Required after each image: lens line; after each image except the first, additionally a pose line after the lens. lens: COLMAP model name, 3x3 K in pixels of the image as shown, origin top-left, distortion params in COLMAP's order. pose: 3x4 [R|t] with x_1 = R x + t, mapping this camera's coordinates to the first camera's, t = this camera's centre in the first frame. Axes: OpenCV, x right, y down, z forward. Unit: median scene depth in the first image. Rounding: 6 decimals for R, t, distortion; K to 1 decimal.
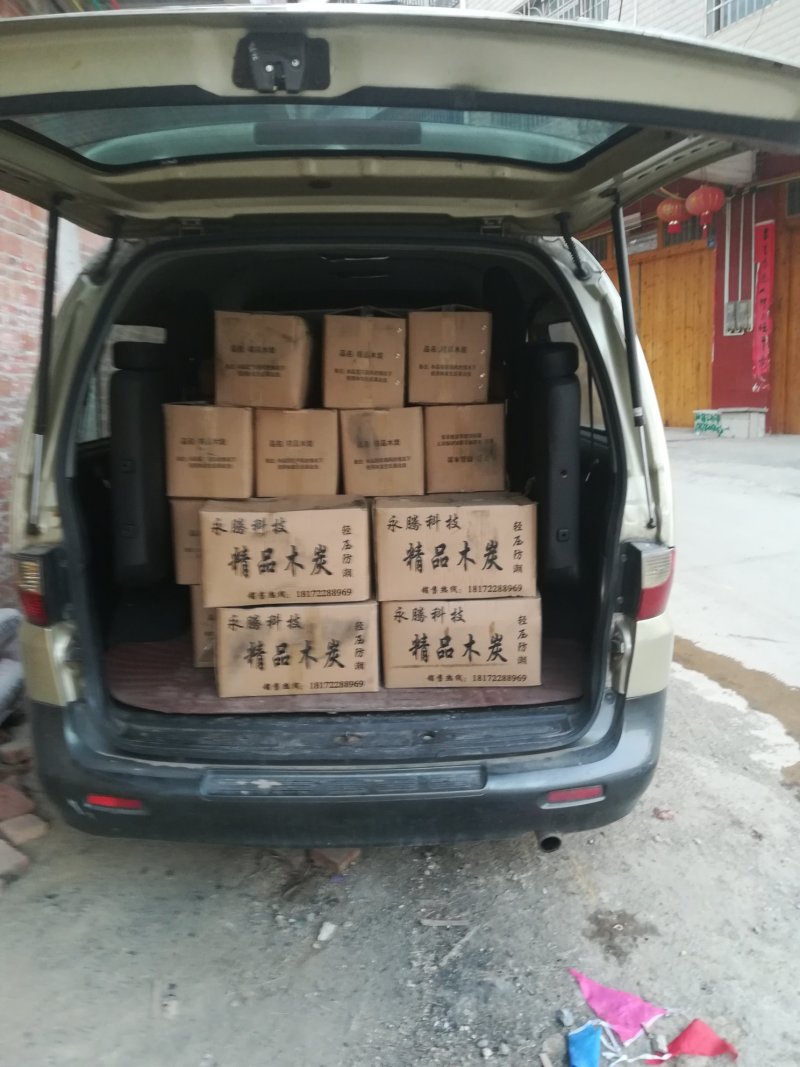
lens RADIAL K [[862.2, 0, 398.2], [0, 862.2, 530.2], [0, 0, 1]] dist [0.046322, -0.049175]
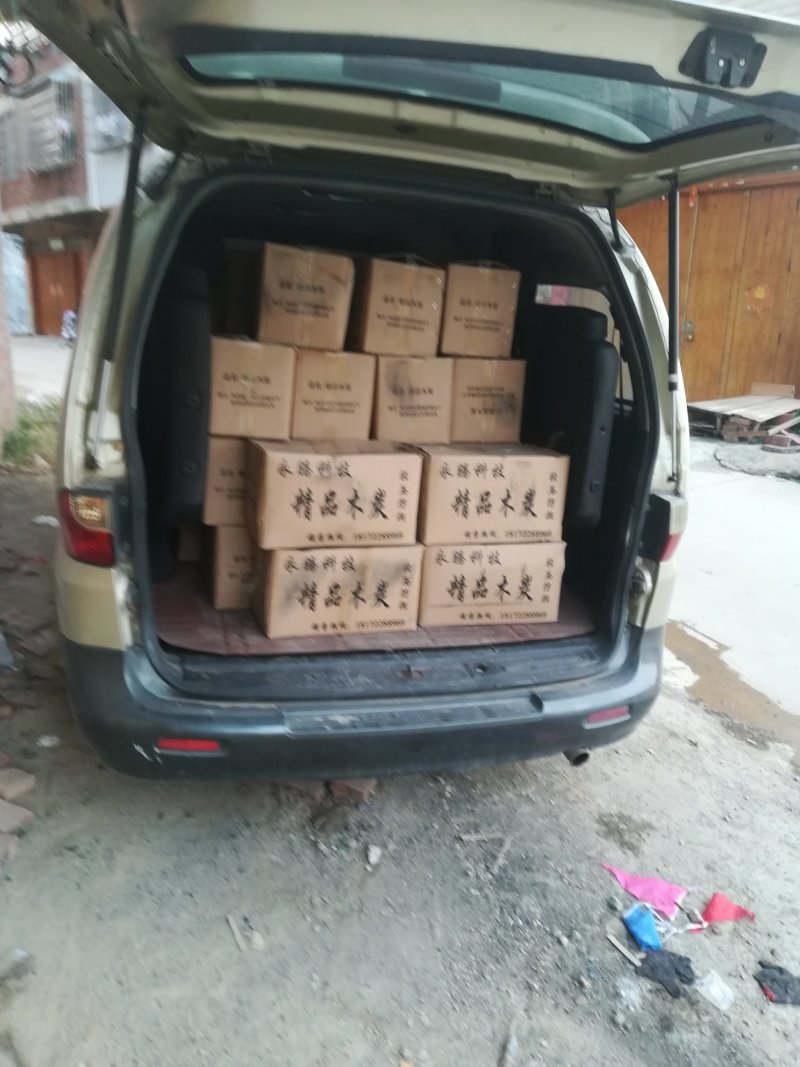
lens RADIAL K [[862.2, 0, 403.6], [0, 862.2, 530.1], [0, 0, 1]] dist [0.046322, -0.049175]
pose [[0.956842, 0.013377, 0.290299, -0.360870], [-0.033173, 0.997438, 0.063379, 0.000176], [-0.288707, -0.070274, 0.954835, 0.010360]]
